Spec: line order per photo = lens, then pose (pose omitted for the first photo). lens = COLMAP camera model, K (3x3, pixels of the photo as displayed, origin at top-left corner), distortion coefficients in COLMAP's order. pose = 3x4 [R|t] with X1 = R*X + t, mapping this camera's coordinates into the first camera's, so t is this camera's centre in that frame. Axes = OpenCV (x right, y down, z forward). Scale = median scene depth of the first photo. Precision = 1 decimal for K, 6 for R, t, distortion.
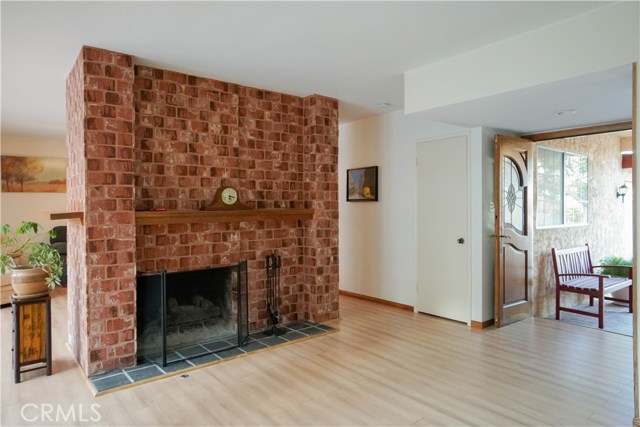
lens RADIAL K [[413.3, 0, 320.0], [0, 413.3, 213.5], [0, 0, 1]] dist [0.055684, 0.001111]
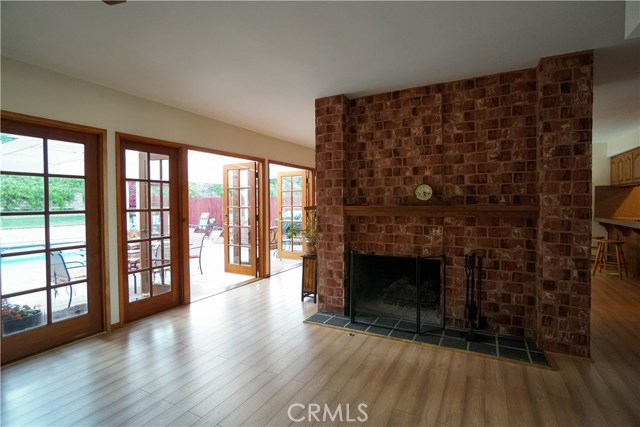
lens RADIAL K [[318.2, 0, 320.0], [0, 318.2, 213.5], [0, 0, 1]] dist [-0.002163, 0.000177]
pose [[0.408897, 0.032965, -0.911985, 0.420854], [-0.013965, 0.999456, 0.029866, -0.008320], [0.912474, 0.000523, 0.409135, 0.423242]]
